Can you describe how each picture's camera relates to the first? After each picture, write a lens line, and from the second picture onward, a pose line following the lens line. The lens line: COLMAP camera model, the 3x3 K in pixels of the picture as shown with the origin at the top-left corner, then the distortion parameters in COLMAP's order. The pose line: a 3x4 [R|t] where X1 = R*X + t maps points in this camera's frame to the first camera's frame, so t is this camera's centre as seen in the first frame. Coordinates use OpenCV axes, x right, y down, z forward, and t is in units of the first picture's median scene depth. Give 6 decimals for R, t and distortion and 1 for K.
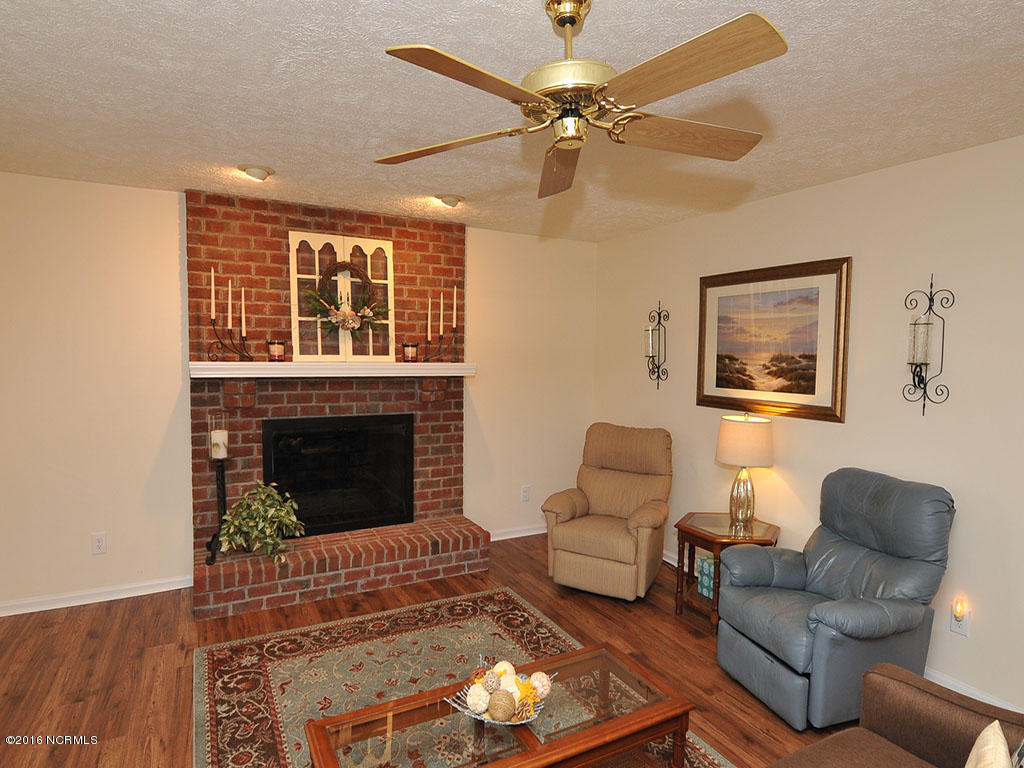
lens RADIAL K [[590.9, 0, 512.0], [0, 590.9, 384.0], [0, 0, 1]] dist [-0.002619, -0.001254]
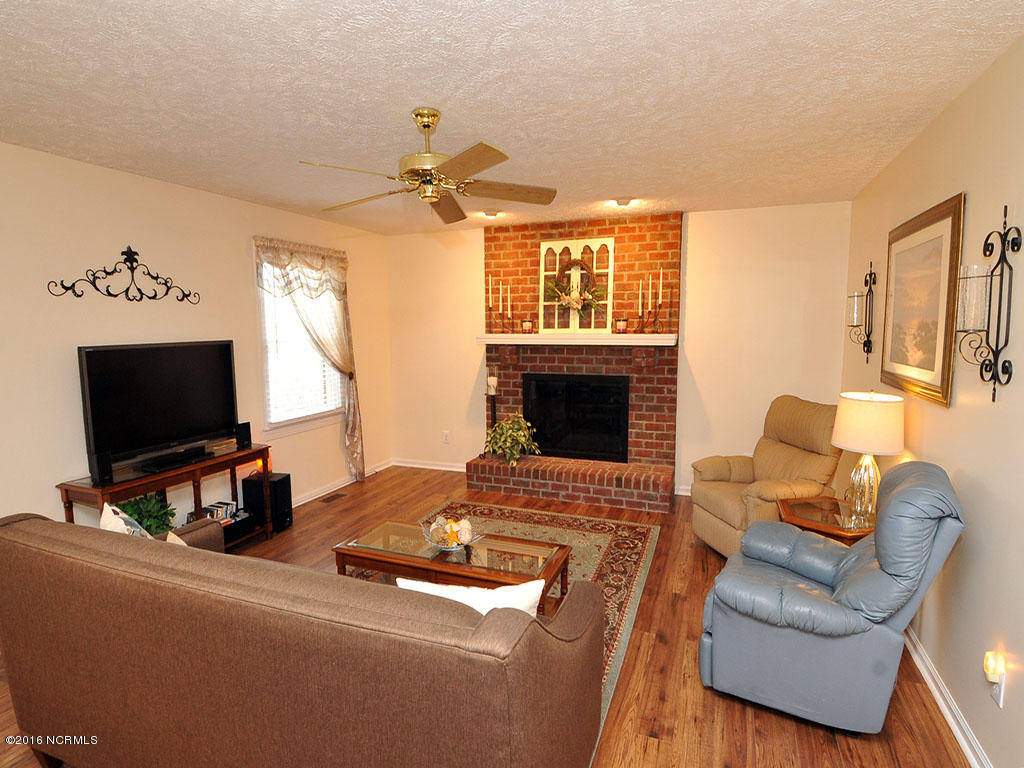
lens RADIAL K [[568.3, 0, 512.0], [0, 568.3, 384.0], [0, 0, 1]] dist [-0.004745, -0.001389]
pose [[0.629331, 0.062820, -0.774594, 0.646032], [-0.026822, 0.997889, 0.059137, 0.004060], [0.776674, -0.016441, 0.629688, 0.069968]]
